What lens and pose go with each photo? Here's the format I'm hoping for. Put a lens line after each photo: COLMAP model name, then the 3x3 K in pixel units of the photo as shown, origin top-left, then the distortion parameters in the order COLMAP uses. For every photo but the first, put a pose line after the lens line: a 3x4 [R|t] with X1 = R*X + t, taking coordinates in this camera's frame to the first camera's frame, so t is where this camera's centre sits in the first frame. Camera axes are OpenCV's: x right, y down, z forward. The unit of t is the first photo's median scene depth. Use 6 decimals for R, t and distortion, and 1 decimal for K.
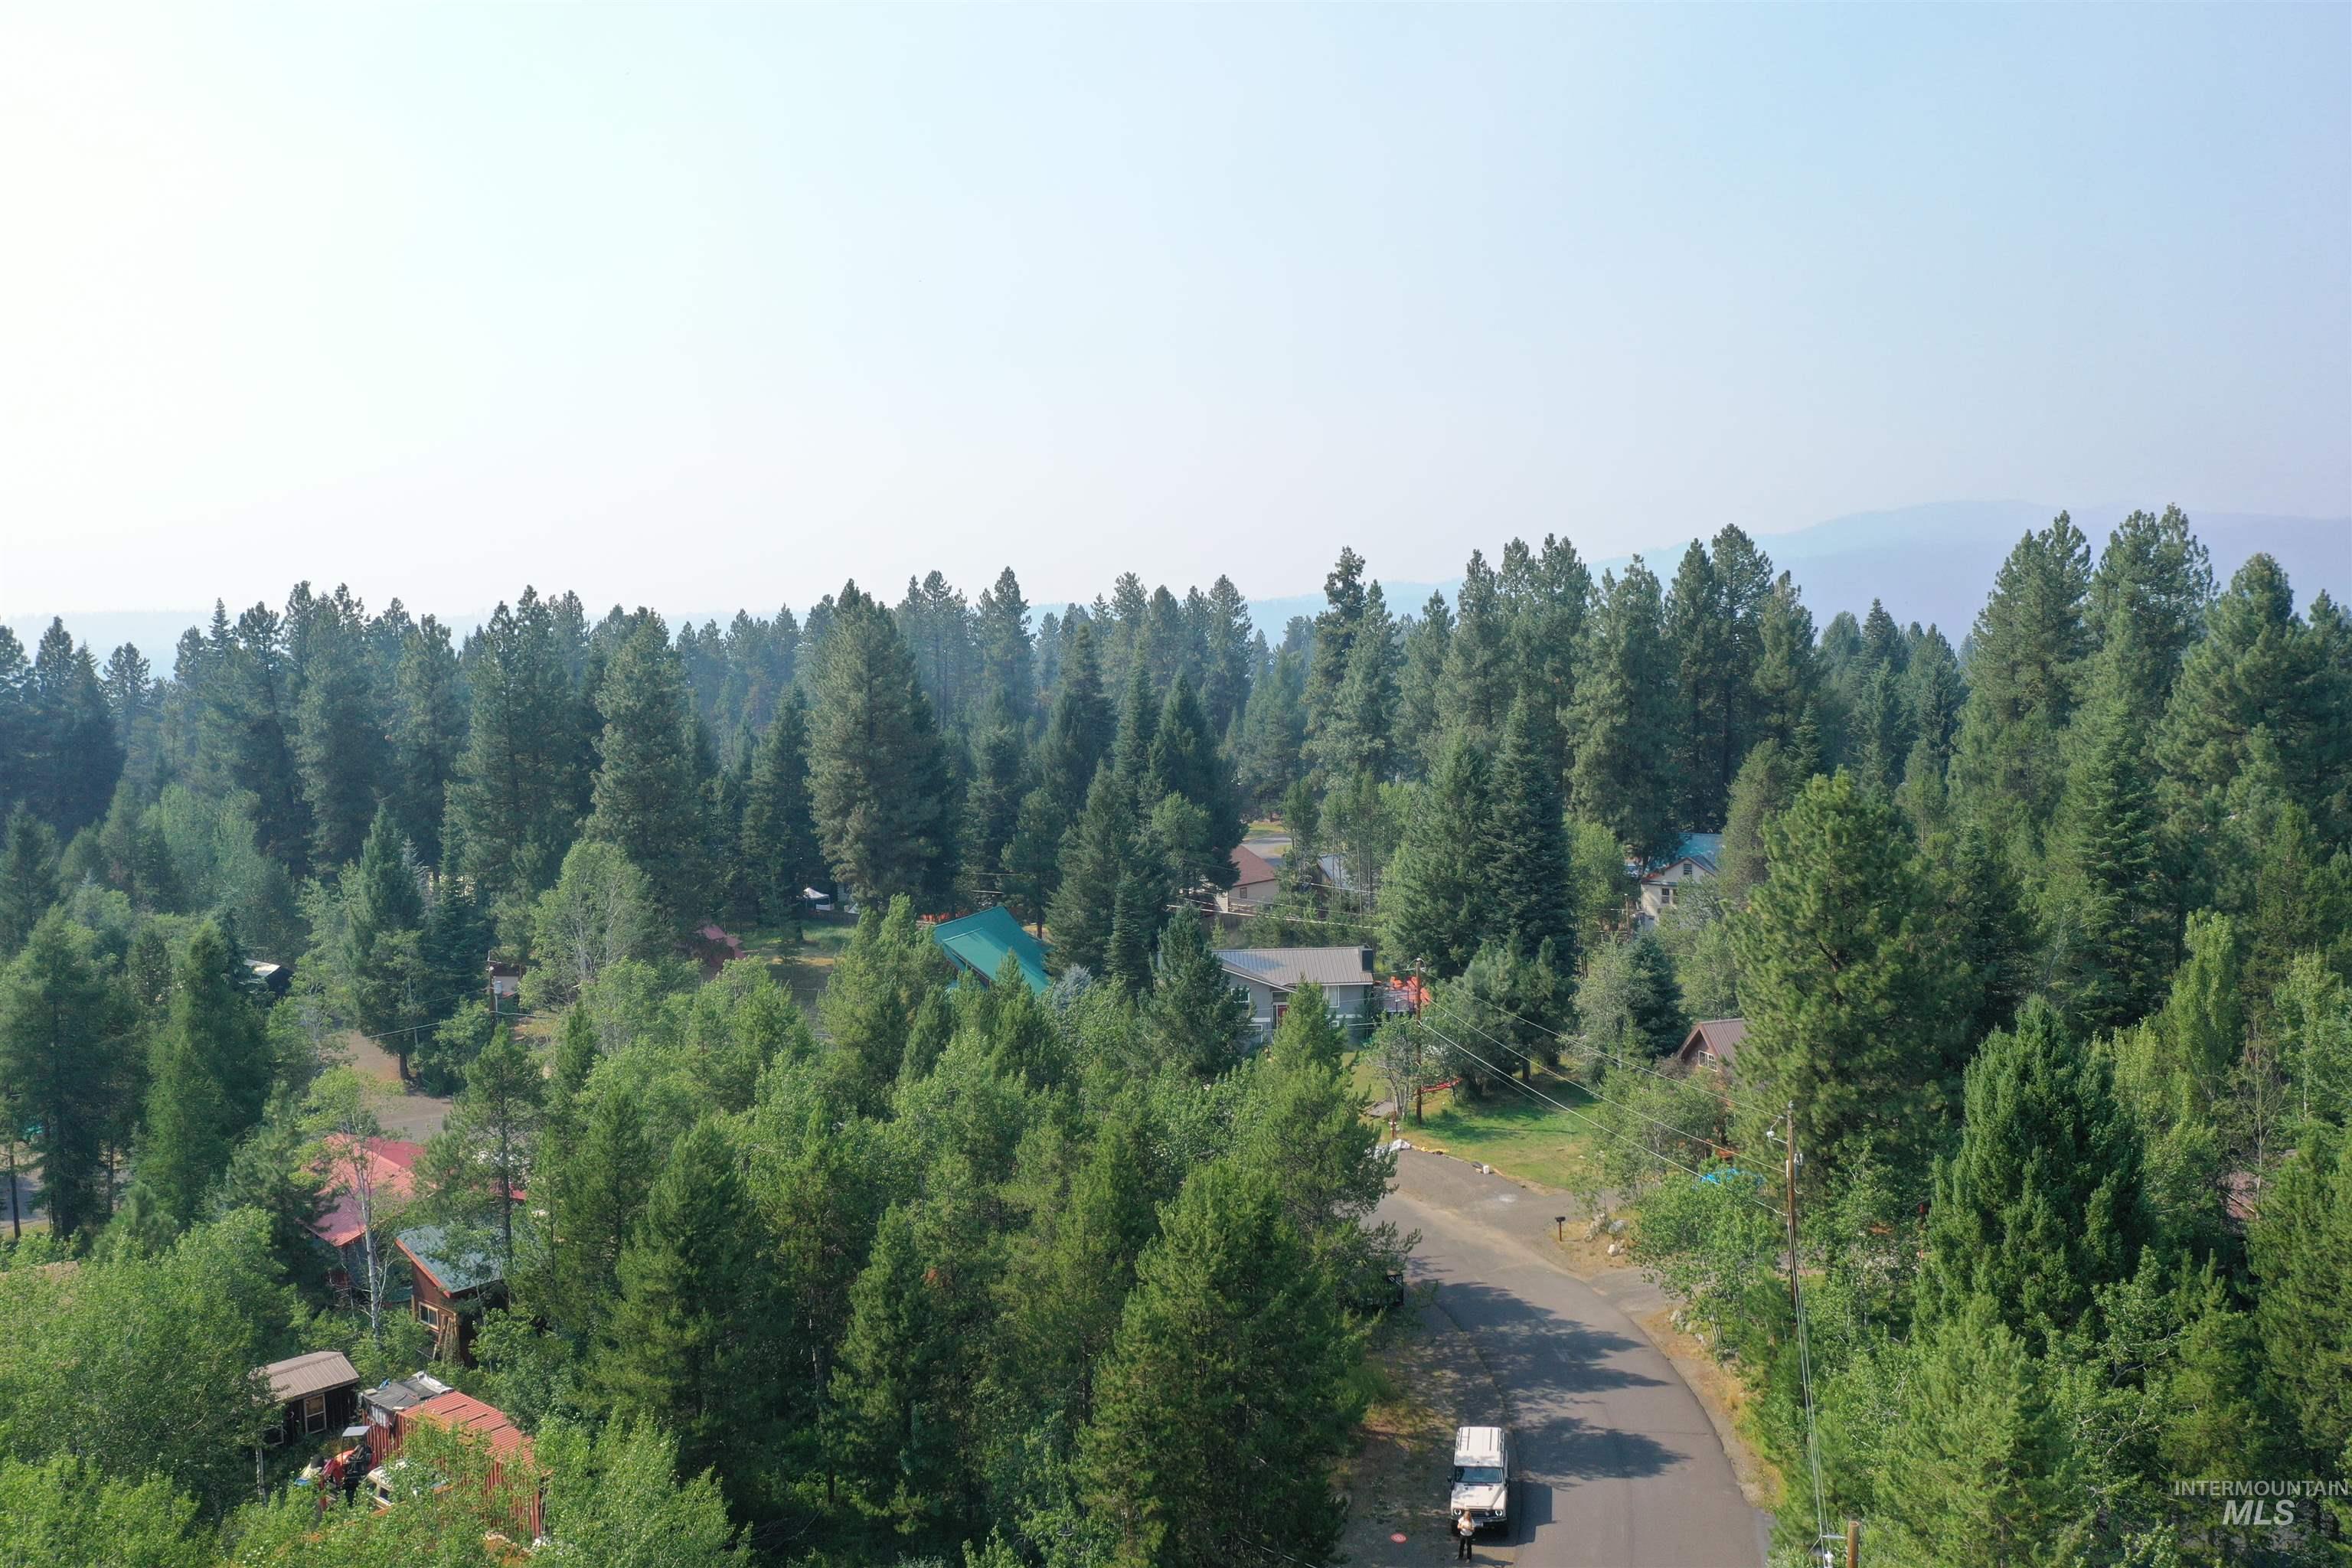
lens RADIAL K [[1849.4, 0, 1176.0], [0, 1849.4, 784.0], [0, 0, 1]] dist [-0.006704, 0.005649]
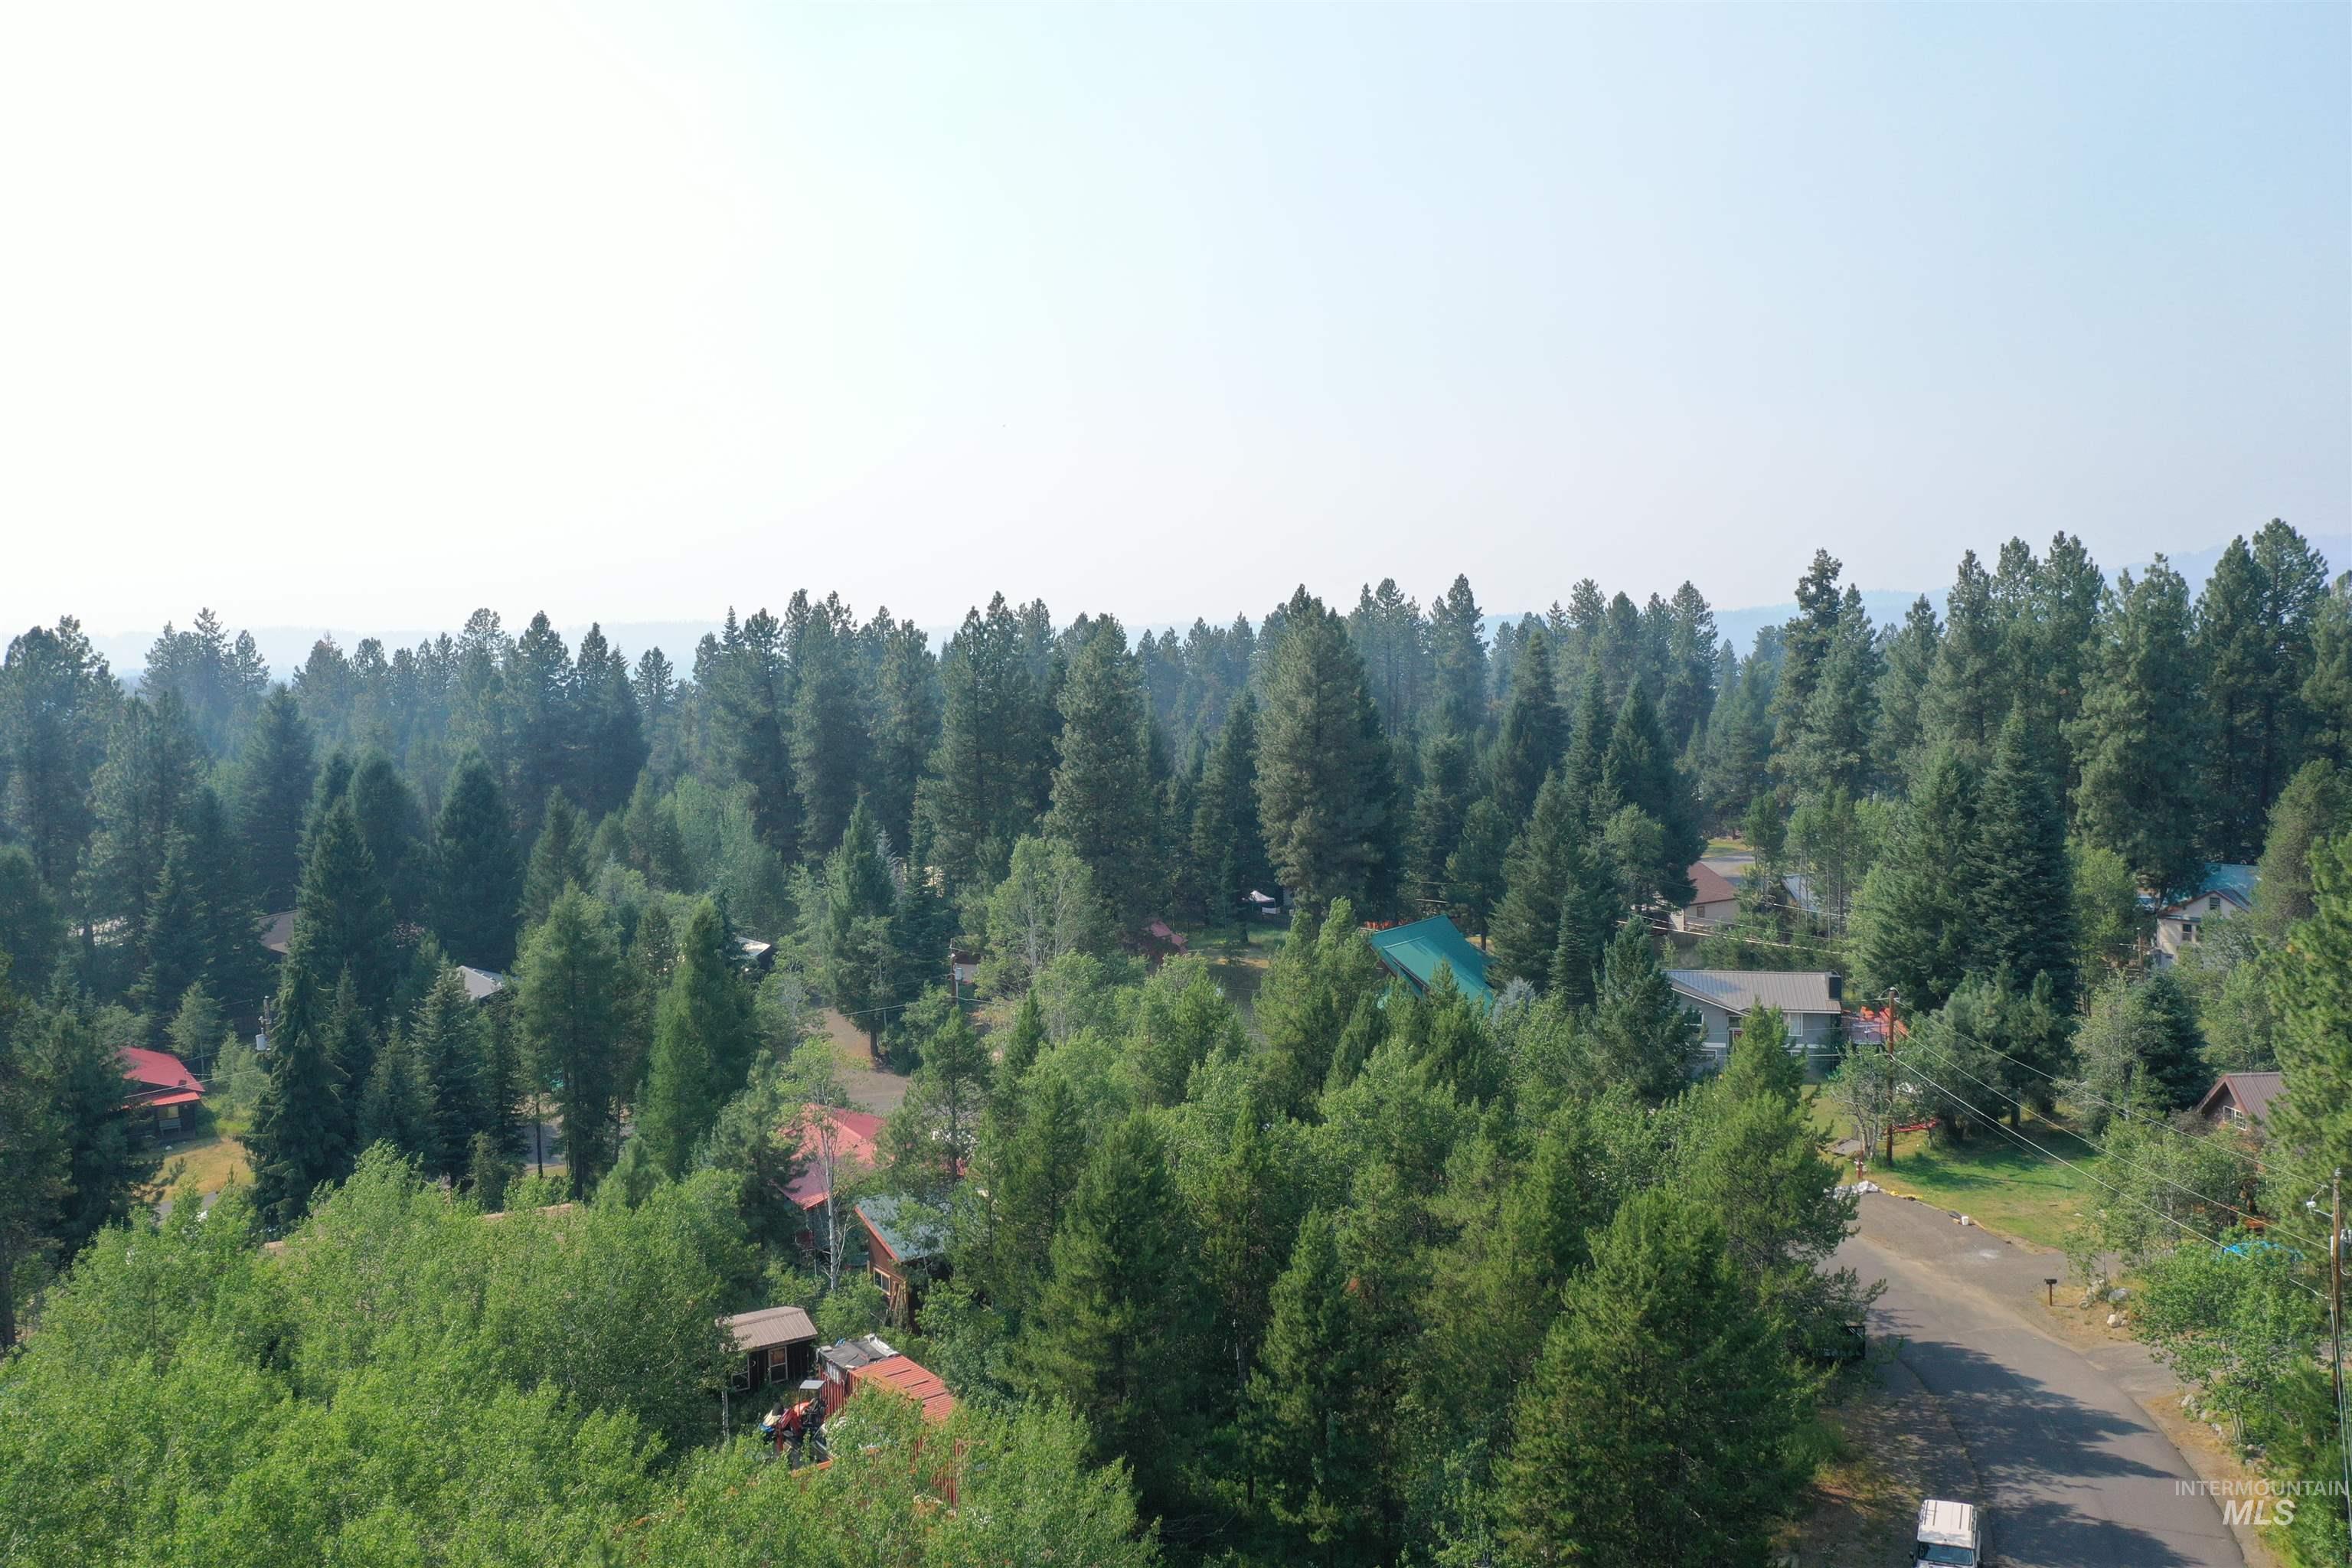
lens RADIAL K [[1845.6, 0, 1177.2], [0, 1845.6, 790.8], [0, 0, 1]] dist [-0.000944, -0.002296]
pose [[0.970360, 0.022076, -0.240652, 0.003200], [-0.022536, 0.999746, 0.000842, 0.002565], [0.240609, 0.004606, 0.970611, 0.012122]]
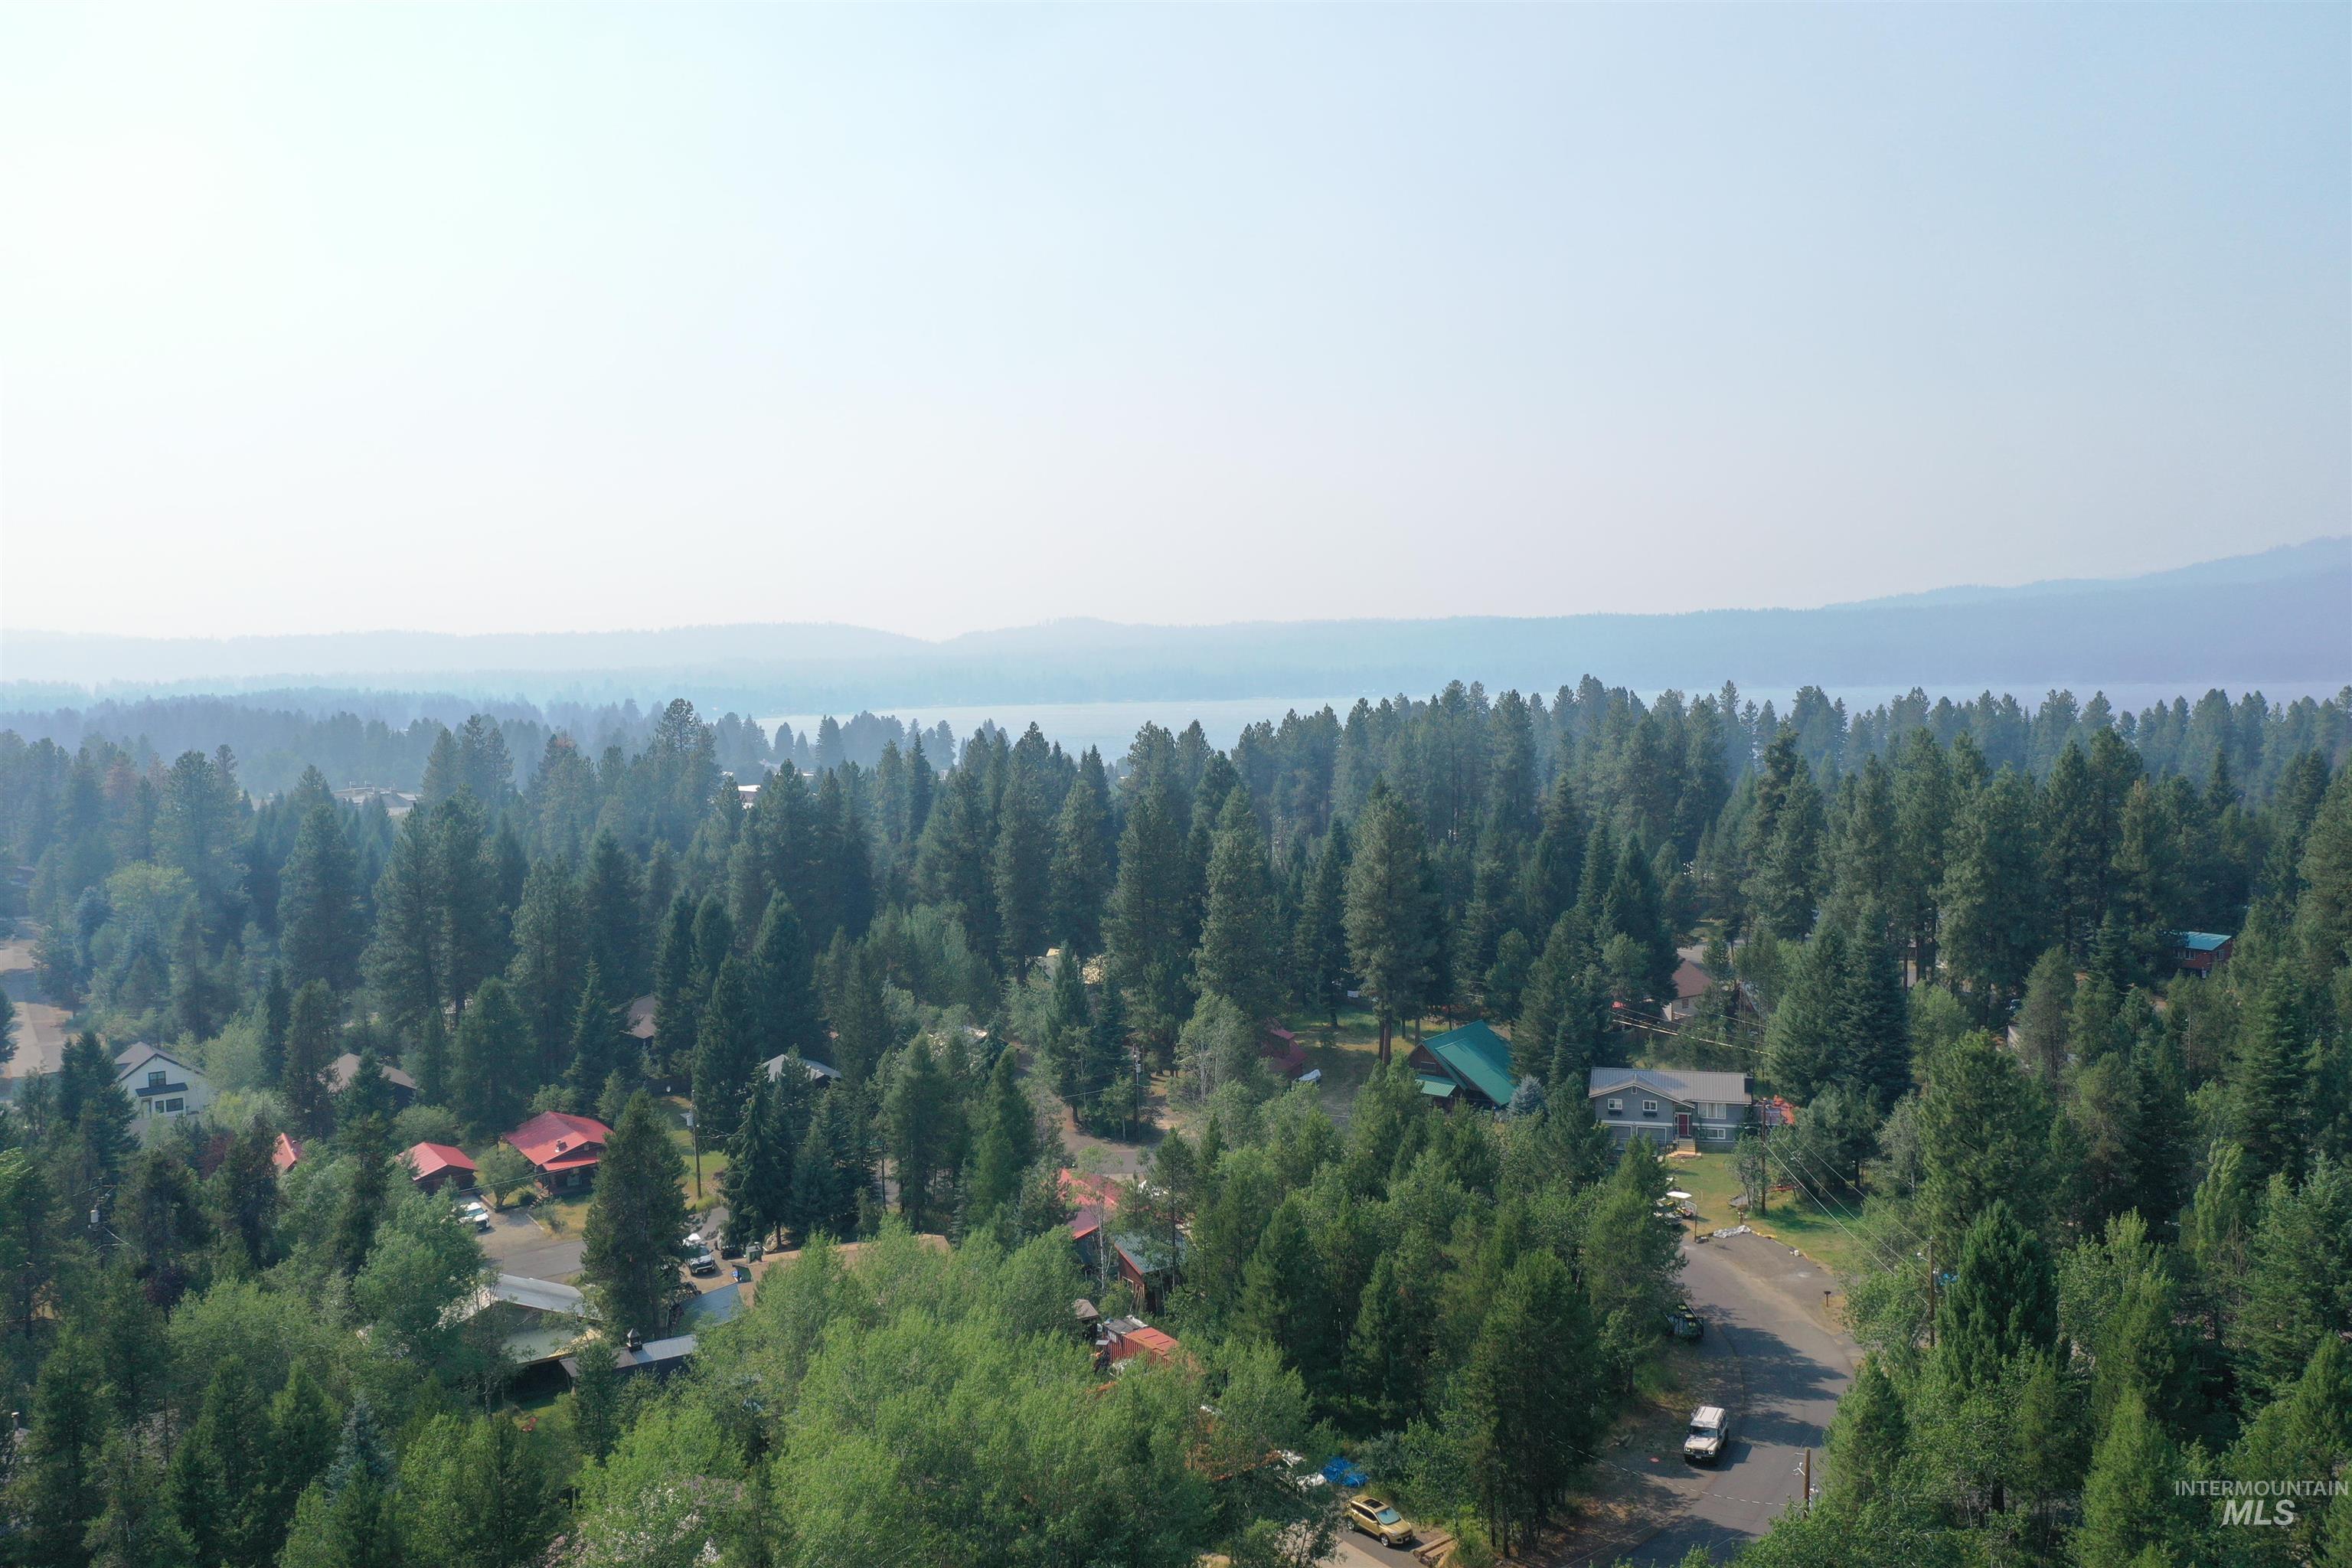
lens RADIAL K [[1849.4, 0, 1176.0], [0, 1849.4, 784.0], [0, 0, 1]] dist [-0.006704, 0.005649]
pose [[0.959145, 0.022291, -0.282034, 0.082720], [-0.022847, 0.999738, 0.001318, -0.124224], [0.281990, 0.005179, 0.959403, -0.439295]]
